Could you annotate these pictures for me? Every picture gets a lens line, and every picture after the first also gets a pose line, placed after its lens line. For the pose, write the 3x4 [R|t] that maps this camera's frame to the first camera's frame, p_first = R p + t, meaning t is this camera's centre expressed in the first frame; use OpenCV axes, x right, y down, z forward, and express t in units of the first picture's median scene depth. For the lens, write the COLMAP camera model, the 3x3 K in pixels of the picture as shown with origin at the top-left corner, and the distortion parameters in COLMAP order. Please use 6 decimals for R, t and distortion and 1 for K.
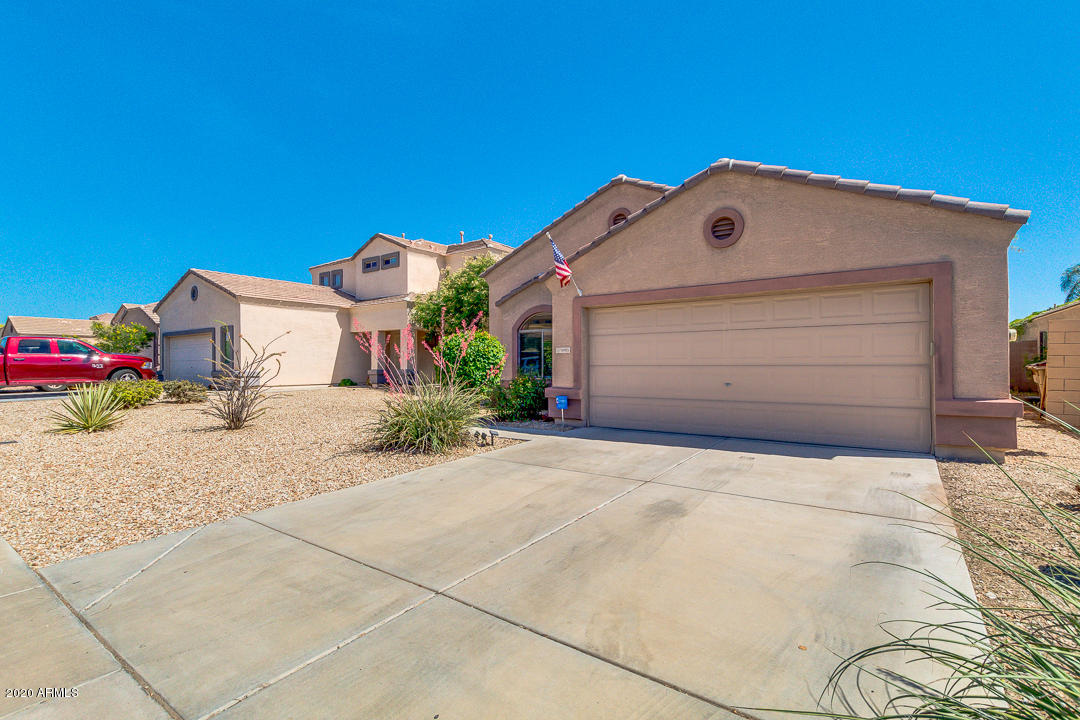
lens RADIAL K [[499.5, 0, 534.0], [0, 499.5, 361.0], [0, 0, 1]] dist [0.004591, 0.000181]
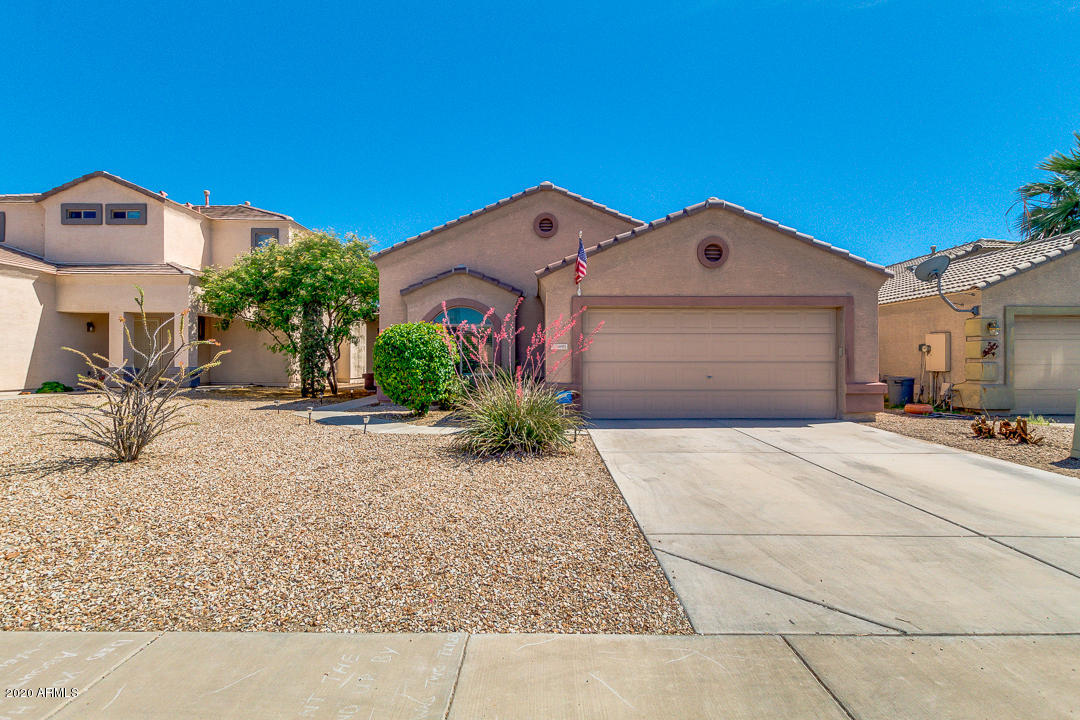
lens RADIAL K [[499.5, 0, 539.6], [0, 499.5, 360.7], [0, 0, 1]] dist [0.004591, 0.000181]
pose [[0.808112, 0.005741, 0.589000, -0.630573], [-0.007539, 0.999971, 0.000597, 0.007183], [-0.588980, -0.004923, 0.808133, 0.213828]]
